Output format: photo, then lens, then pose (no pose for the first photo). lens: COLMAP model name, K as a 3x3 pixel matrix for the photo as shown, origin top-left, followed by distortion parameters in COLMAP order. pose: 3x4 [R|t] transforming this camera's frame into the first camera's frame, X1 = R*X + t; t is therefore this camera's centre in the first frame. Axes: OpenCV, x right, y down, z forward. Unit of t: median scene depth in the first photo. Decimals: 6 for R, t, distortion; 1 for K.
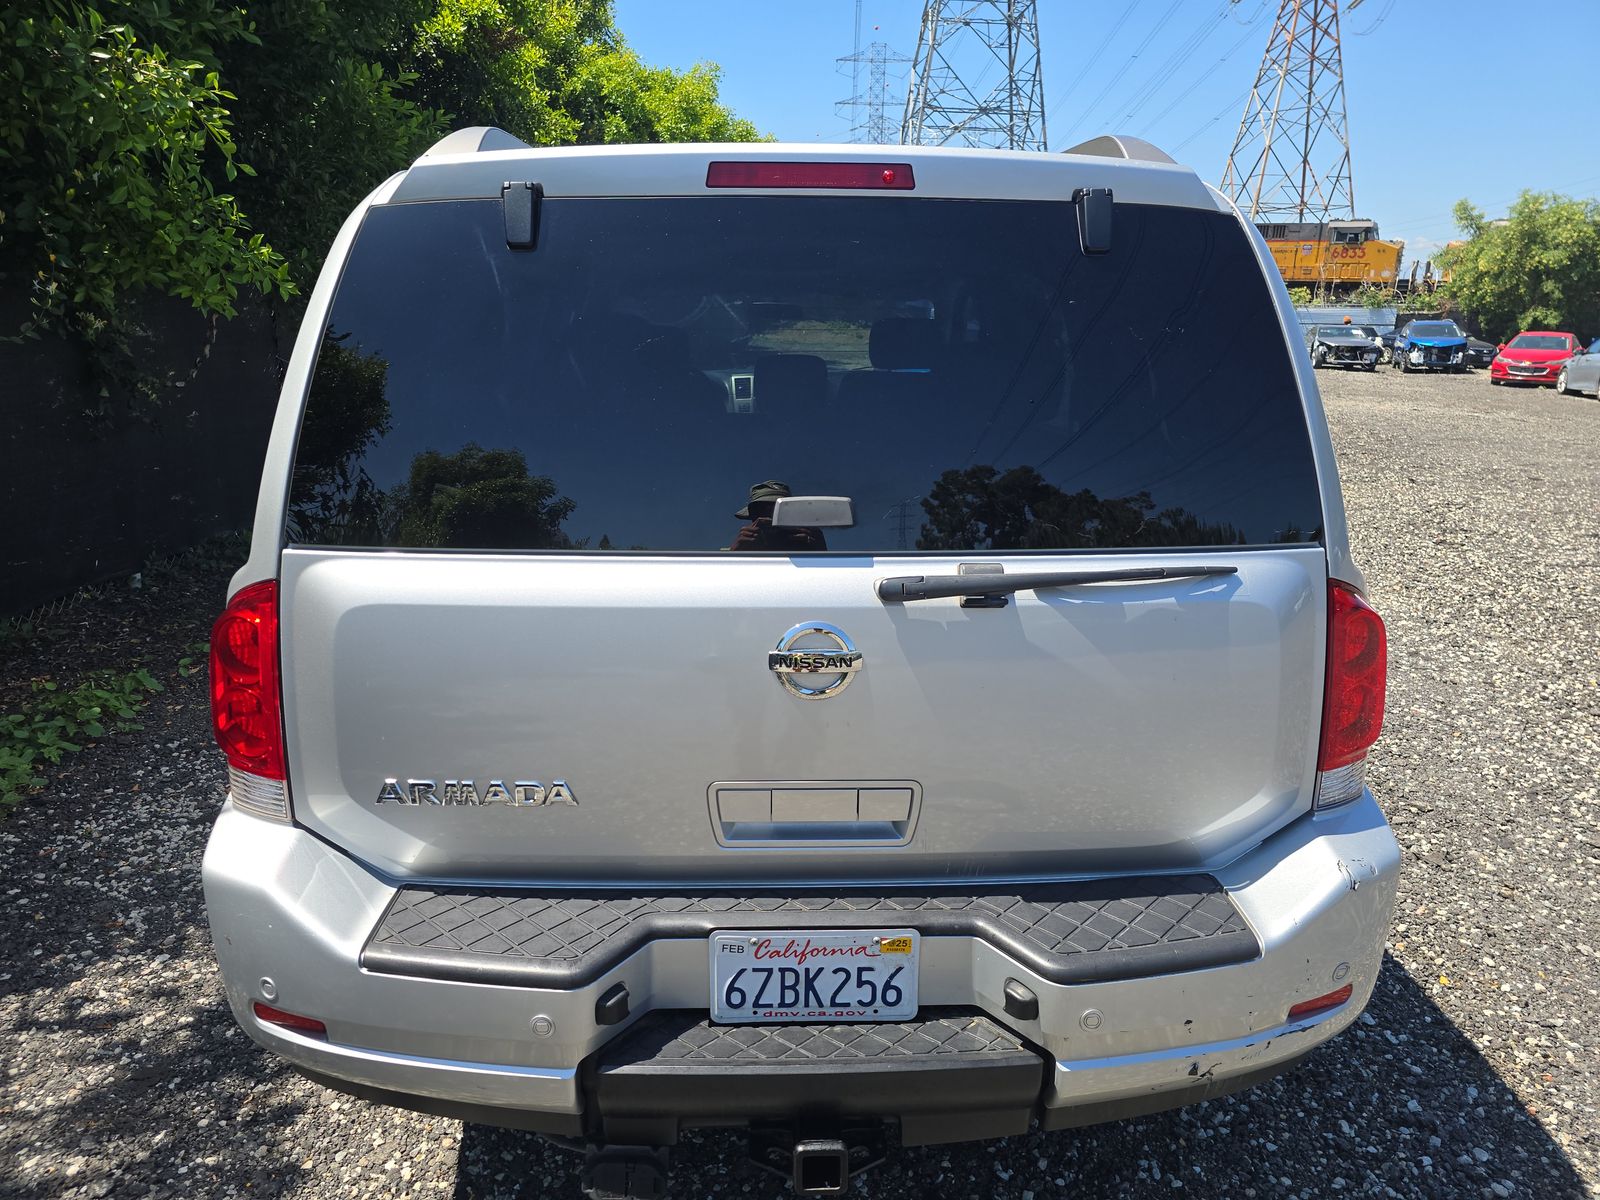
lens RADIAL K [[1078.5, 0, 800.0], [0, 1078.5, 600.0], [0, 0, 1]] dist [0.033703, -0.026915]
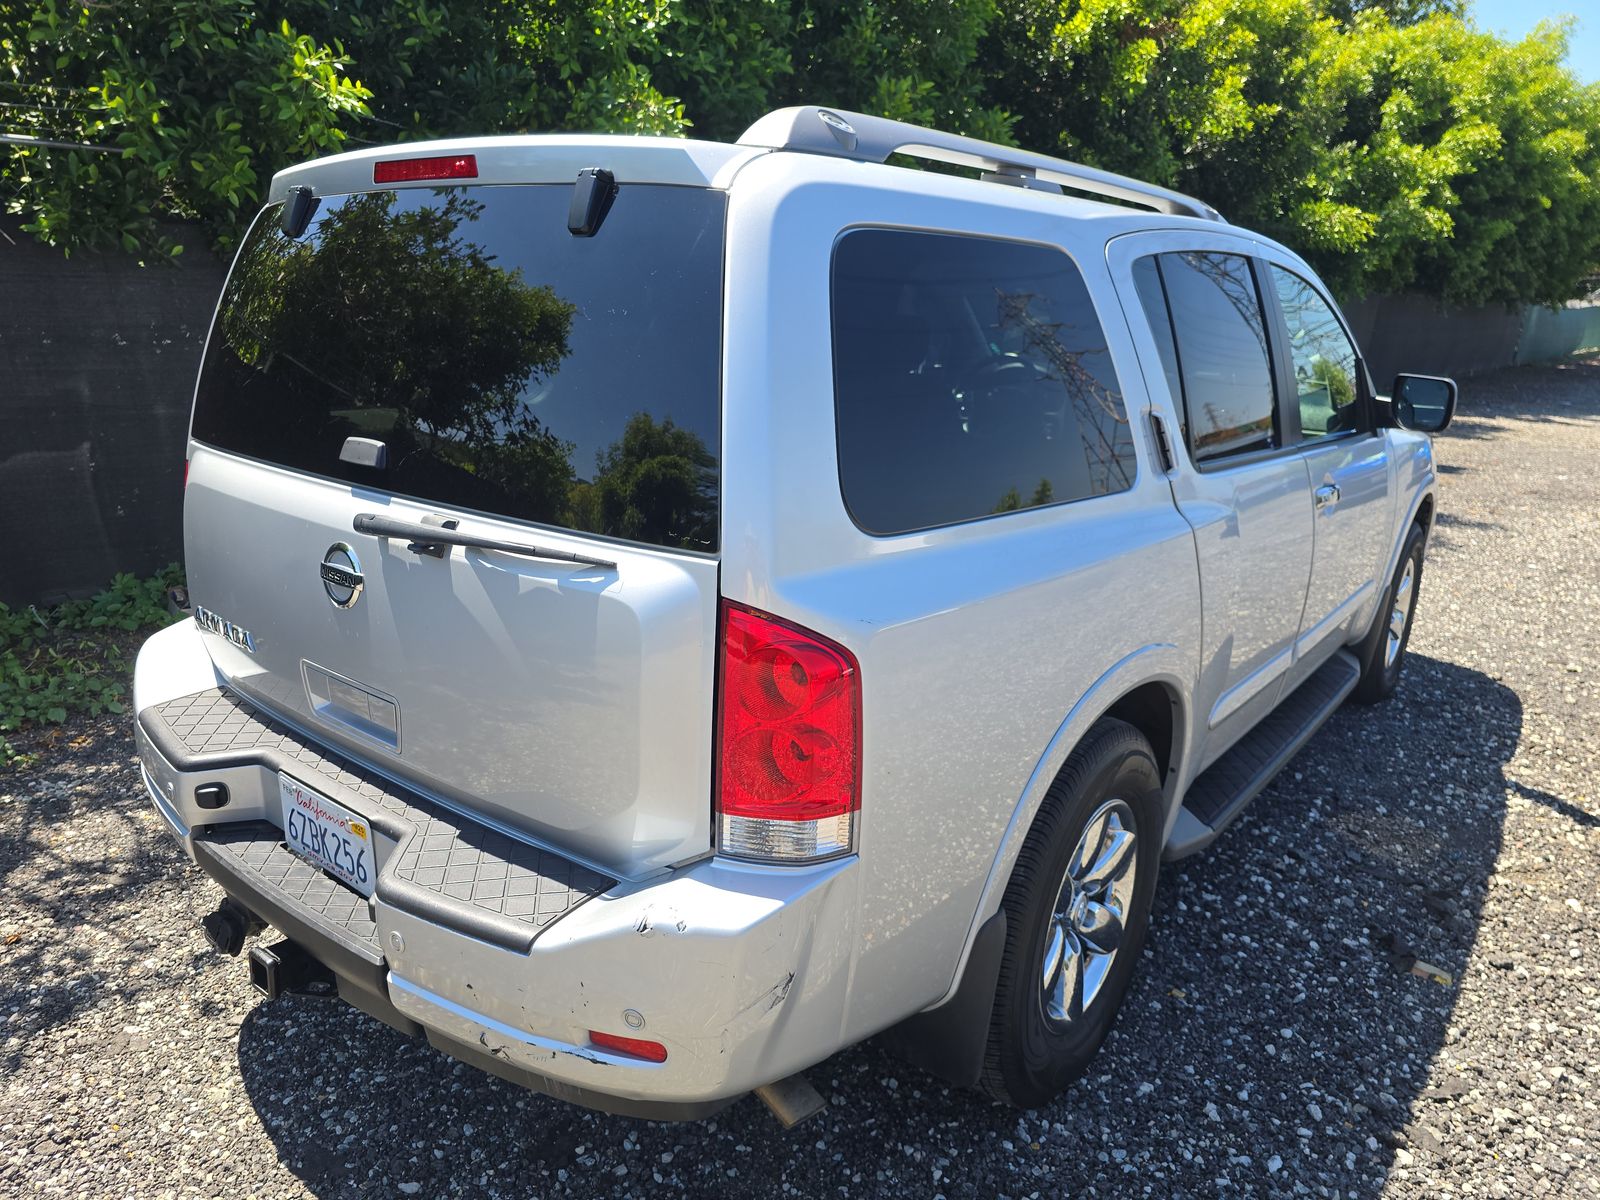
lens RADIAL K [[1089.8, 0, 800.0], [0, 1089.8, 600.0], [0, 0, 1]] dist [0.008865, 0.002992]
pose [[0.764832, 0.193949, -0.614342, 0.080295], [-0.194338, 0.978643, 0.067015, -0.006679], [0.614219, 0.068135, 0.786188, 0.025006]]
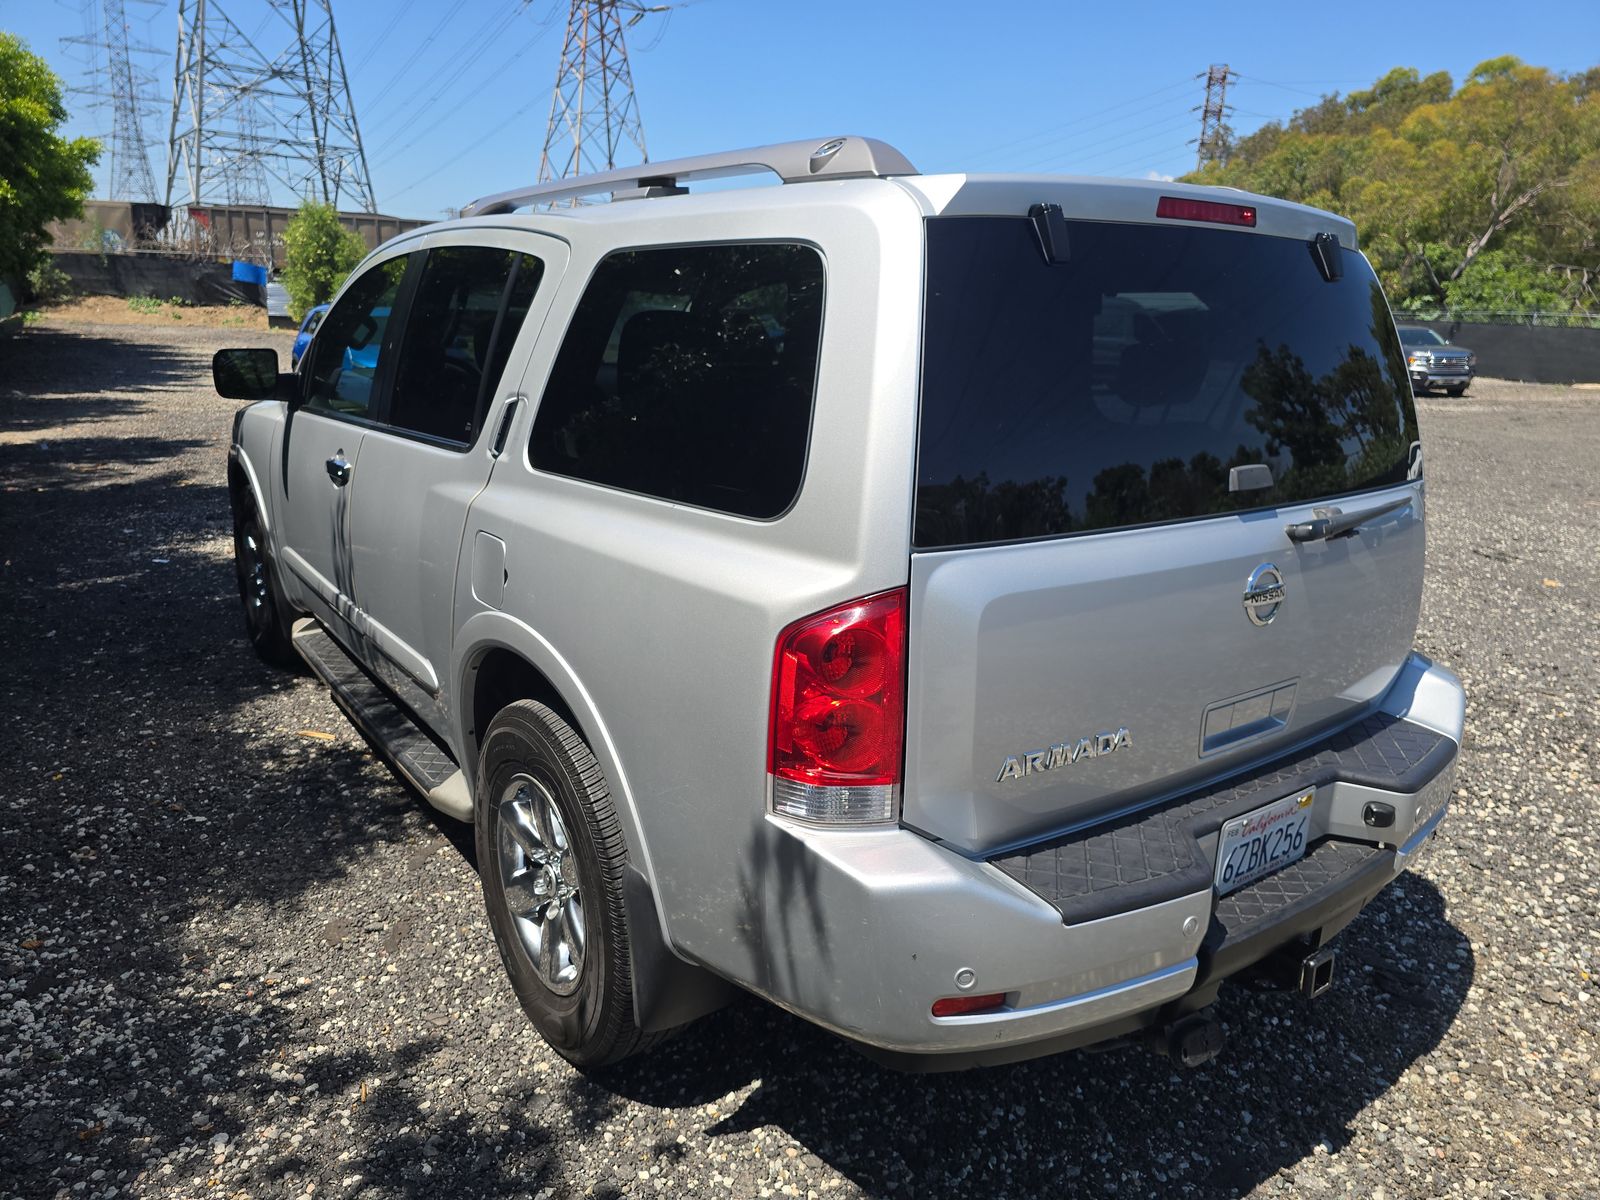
lens RADIAL K [[1078.5, 0, 800.0], [0, 1078.5, 600.0], [0, 0, 1]] dist [0.033703, -0.026915]
pose [[0.833301, -0.130612, 0.537169, -0.078712], [0.124466, 0.991067, 0.047896, -0.004602], [-0.538626, 0.026947, 0.842114, 0.014979]]
